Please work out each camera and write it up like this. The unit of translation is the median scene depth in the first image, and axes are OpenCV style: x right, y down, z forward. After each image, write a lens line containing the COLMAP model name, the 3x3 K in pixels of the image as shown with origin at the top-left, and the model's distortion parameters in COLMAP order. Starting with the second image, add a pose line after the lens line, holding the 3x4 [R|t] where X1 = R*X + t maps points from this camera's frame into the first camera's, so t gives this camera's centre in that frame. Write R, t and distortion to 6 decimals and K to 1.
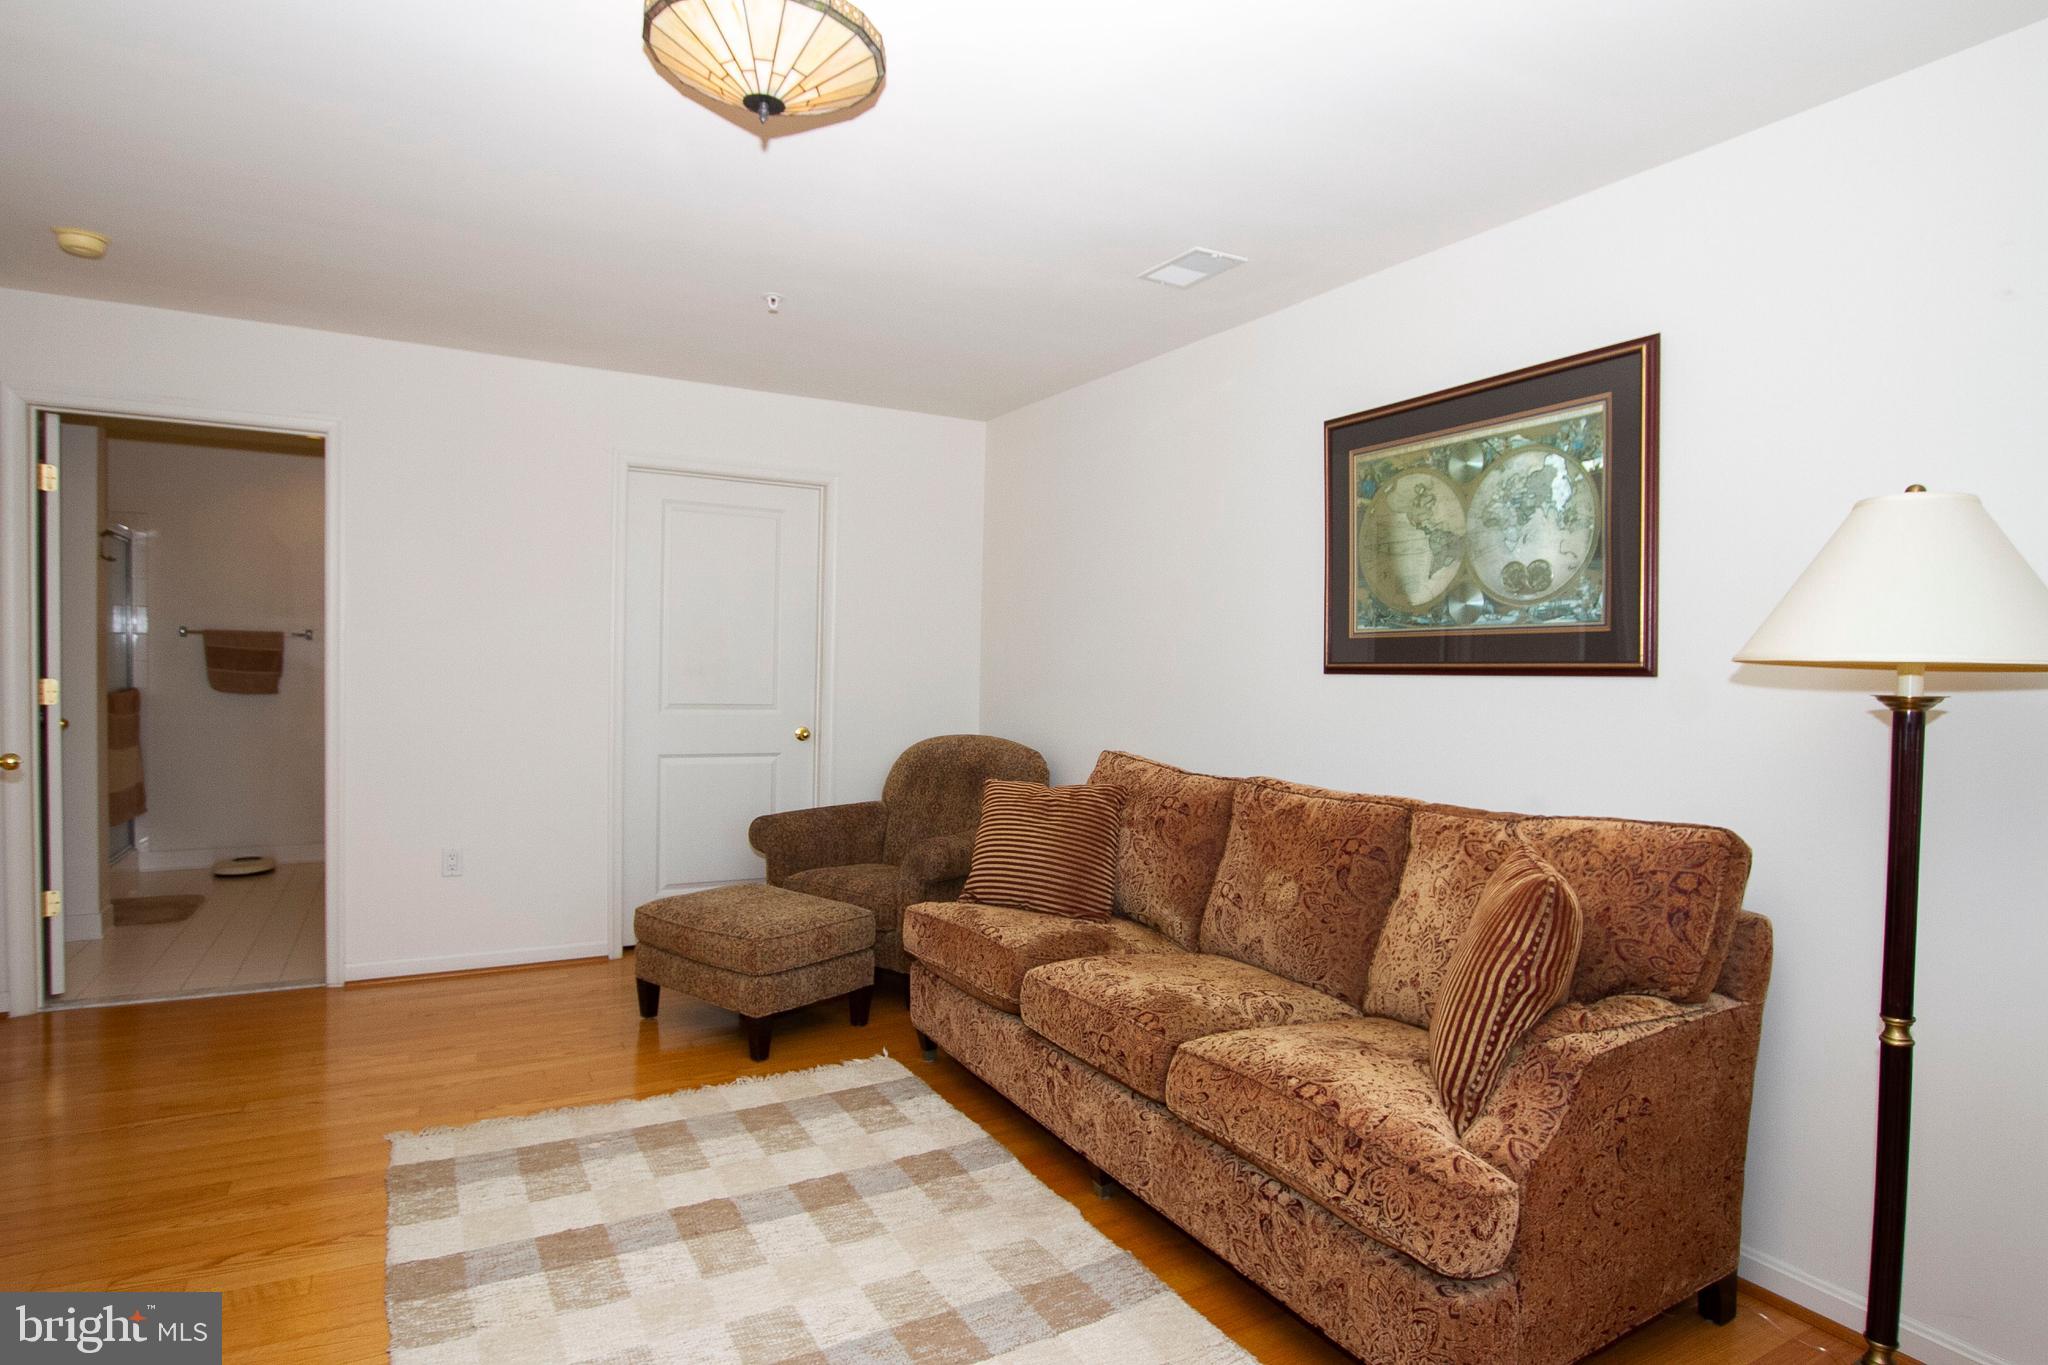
lens RADIAL K [[1087.3, 0, 1019.2], [0, 1087.3, 701.7], [0, 0, 1]] dist [-0.027452, 0.003738]
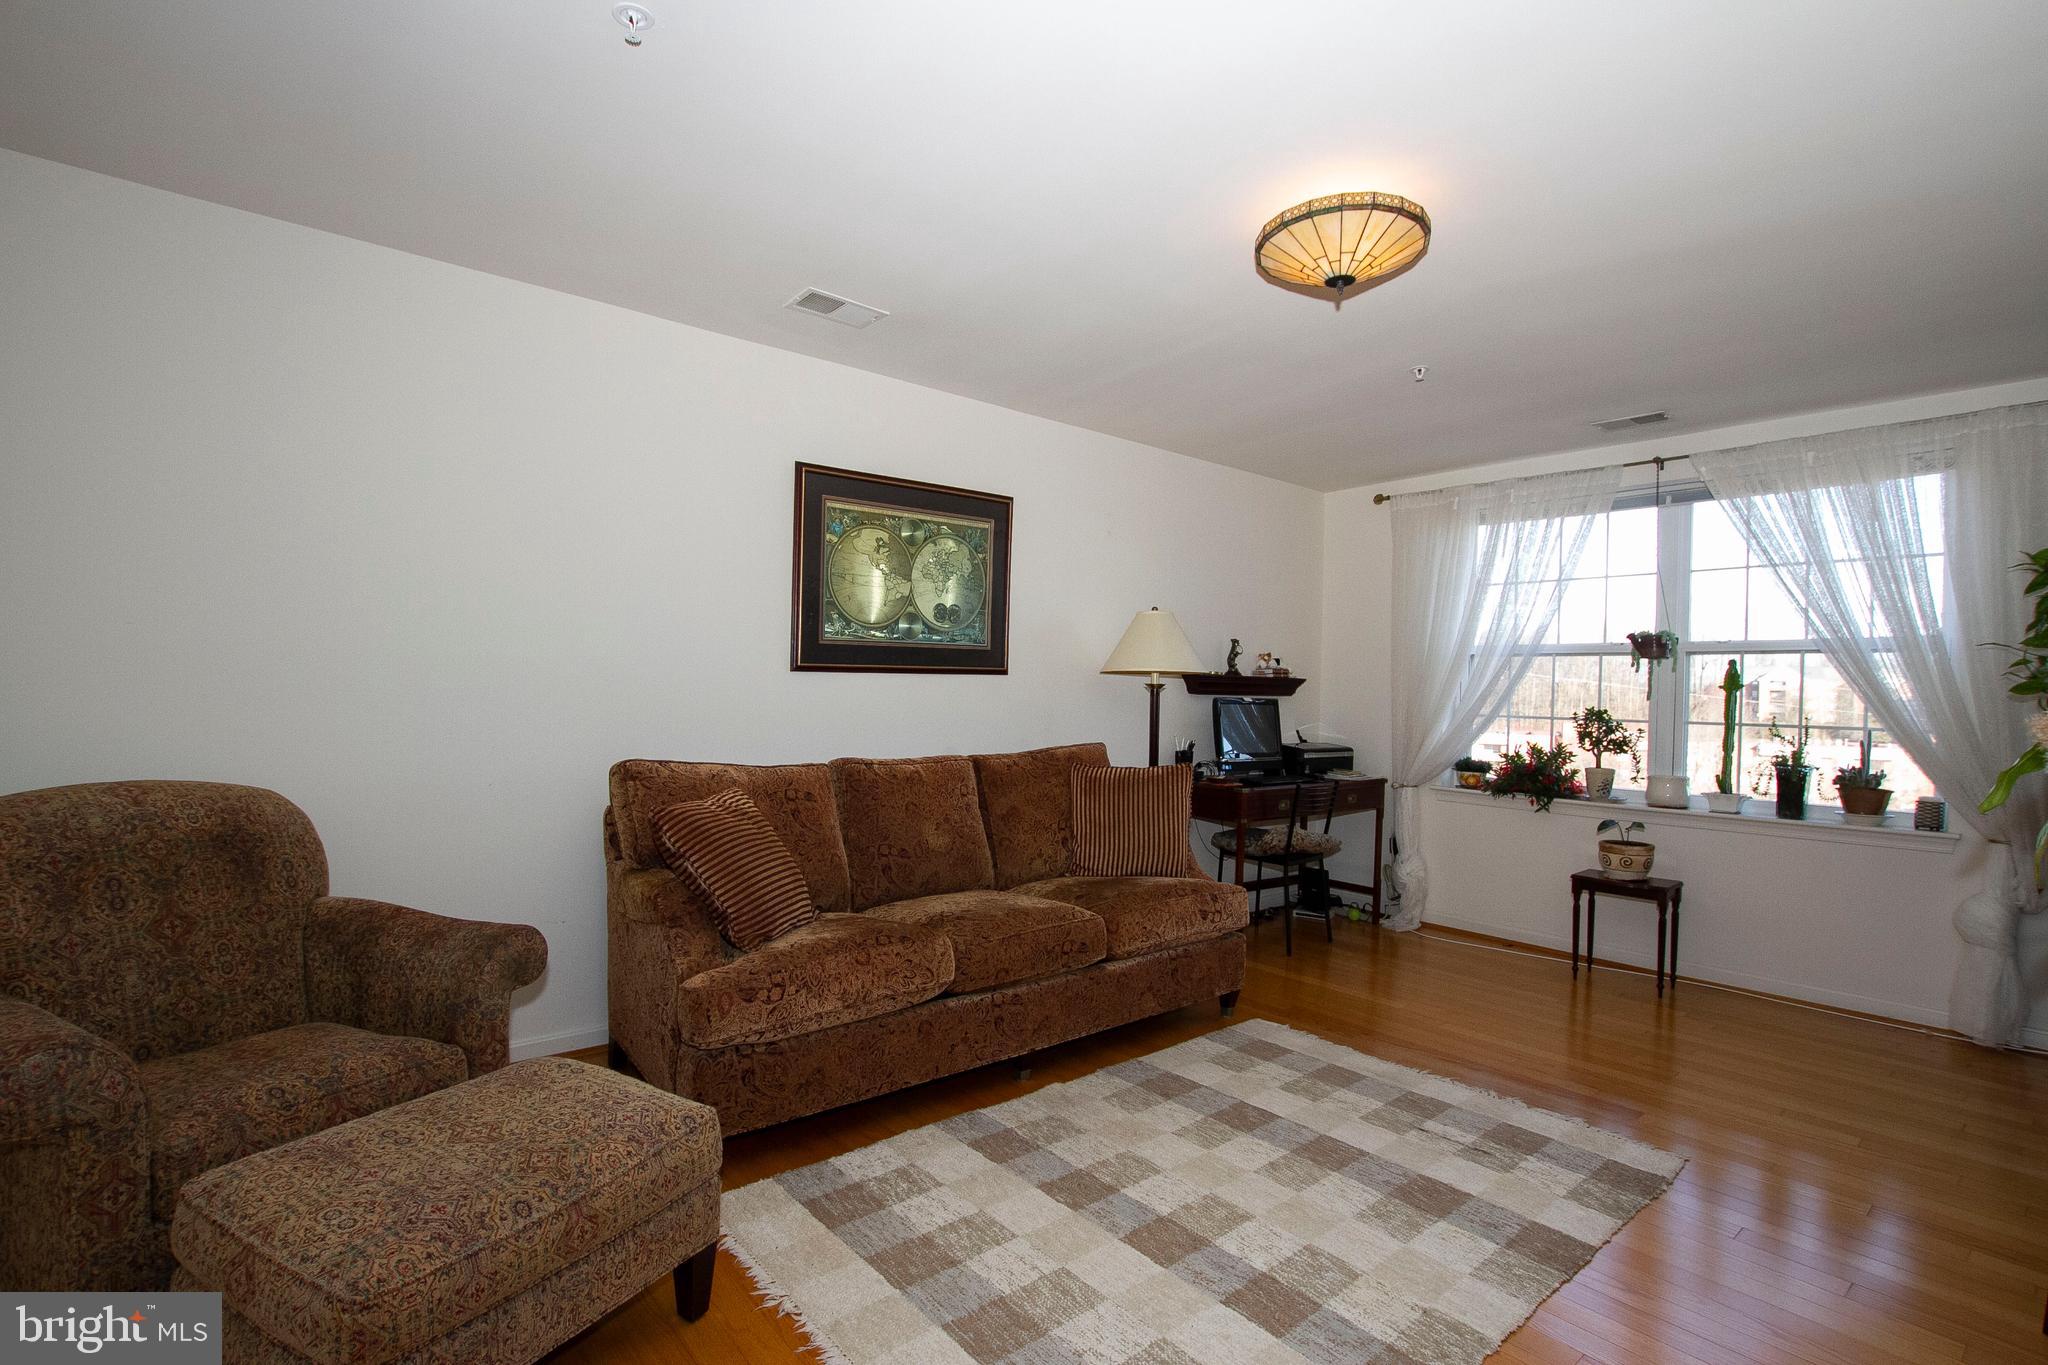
lens RADIAL K [[947.5, 0, 1021.2], [0, 947.5, 703.1], [0, 0, 1]] dist [-0.034451, 0.003762]
pose [[-0.174729, -0.039919, 0.983807, -0.983181], [0.009755, 0.999059, 0.042270, -0.039957], [-0.984568, 0.016983, -0.174175, 1.153019]]
